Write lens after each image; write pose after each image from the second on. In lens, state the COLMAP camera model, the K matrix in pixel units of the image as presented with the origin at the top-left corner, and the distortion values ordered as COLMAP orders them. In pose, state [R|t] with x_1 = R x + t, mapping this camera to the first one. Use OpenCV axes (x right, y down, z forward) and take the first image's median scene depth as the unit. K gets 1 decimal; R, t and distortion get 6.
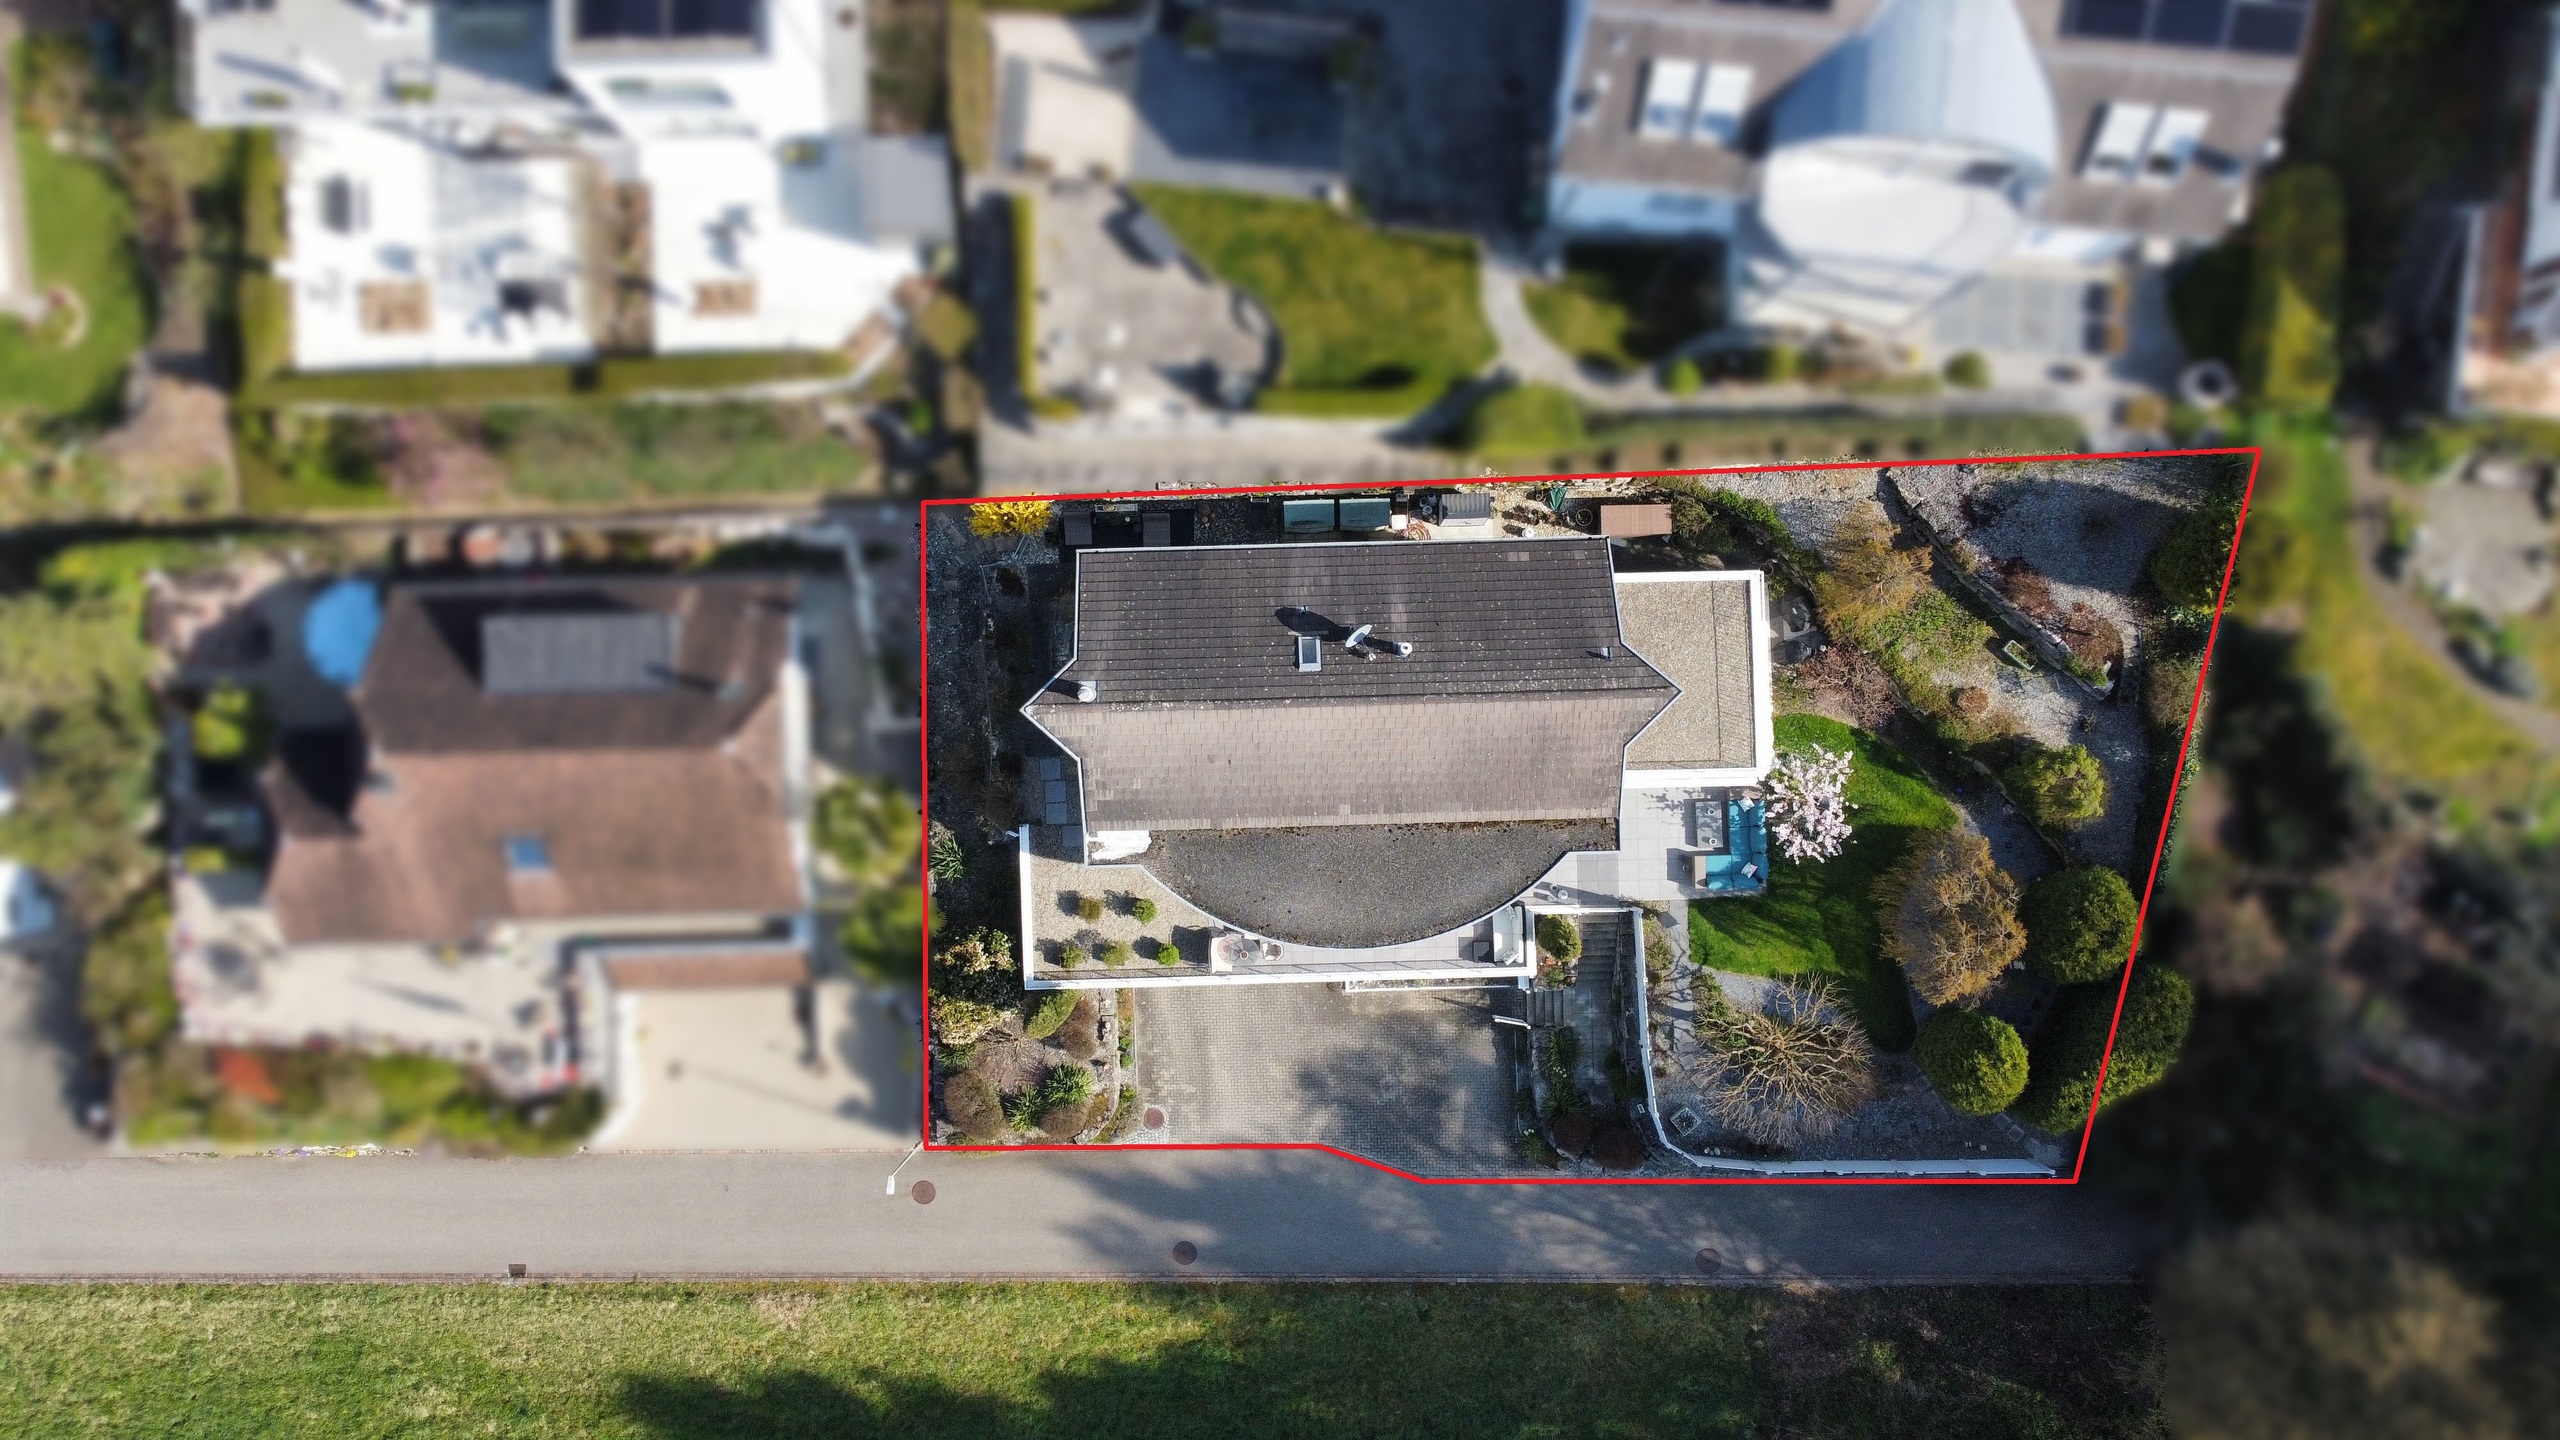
lens RADIAL K [[1733.2, 0, 1280.0], [0, 1733.2, 720.0], [0, 0, 1]] dist [-0.001265, -0.000972]
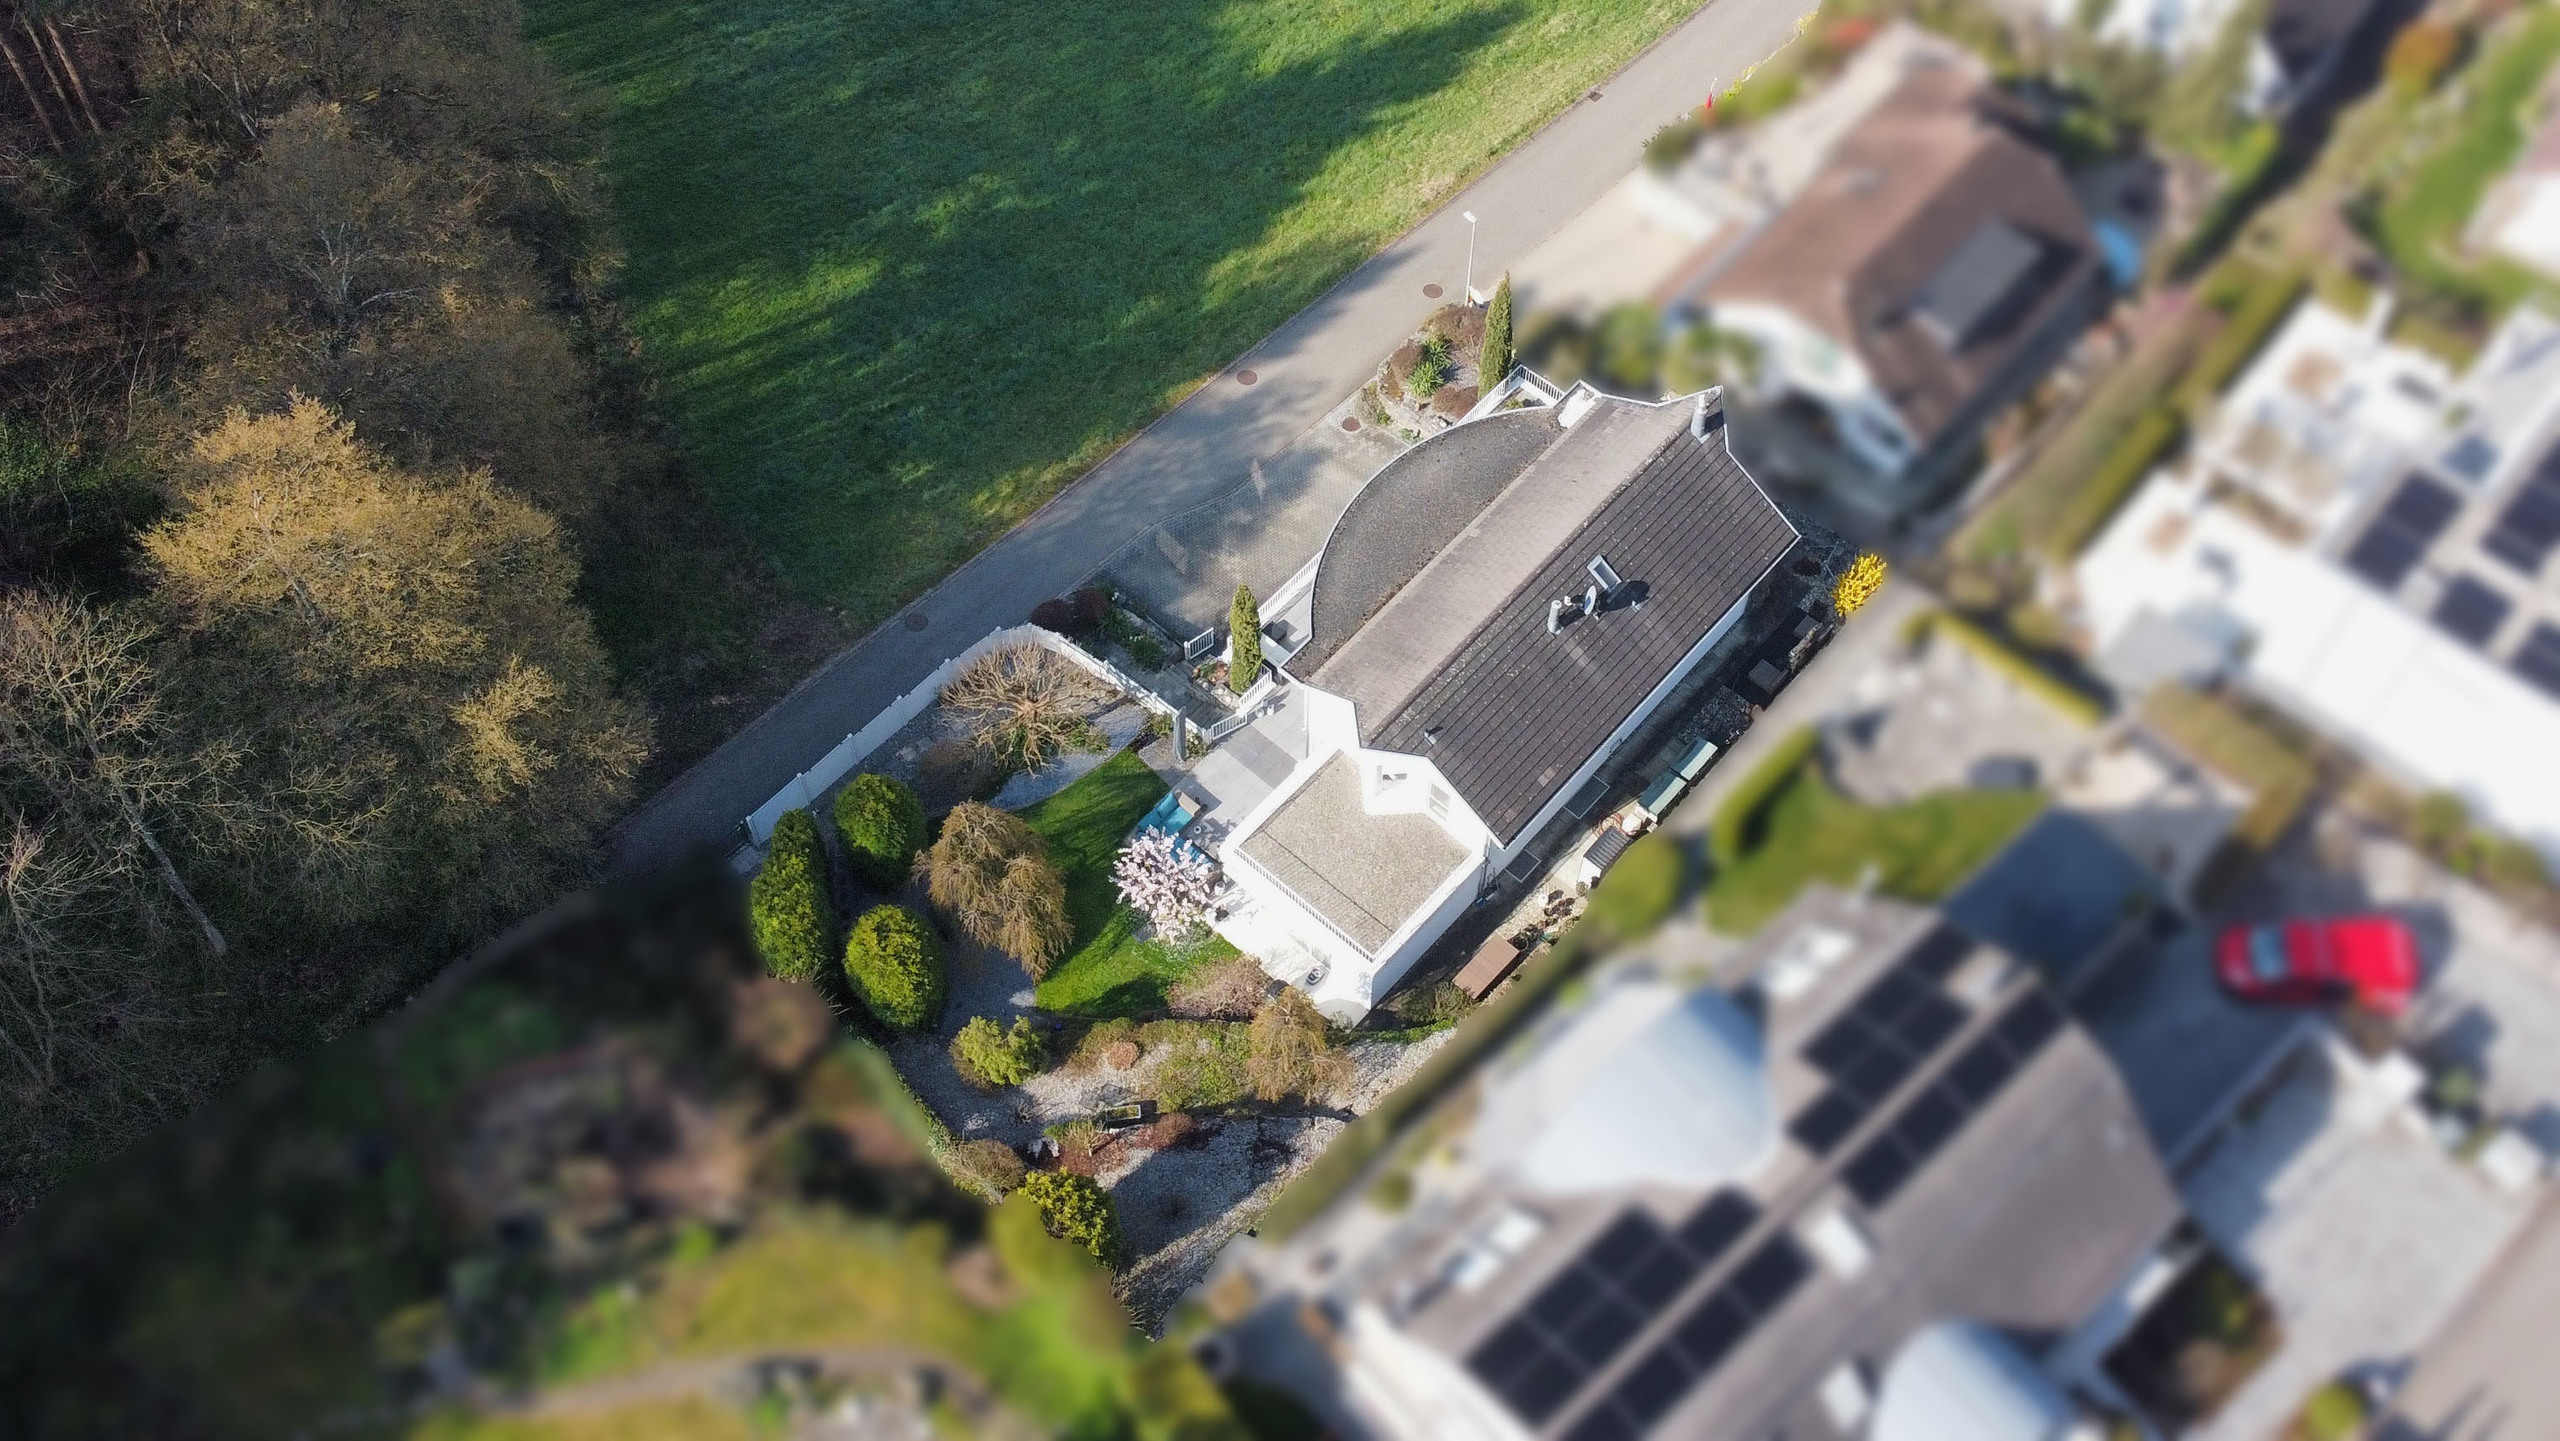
lens RADIAL K [[2297.5, 0, 1329.4], [0, 2297.5, 719.6], [0, 0, 1]] dist [-0.008956, -0.005744]
pose [[-0.676279, 0.624493, -0.390710, 0.716635], [-0.736641, -0.571494, 0.361600, -0.460262], [0.002528, 0.532356, 0.846517, -0.192232]]
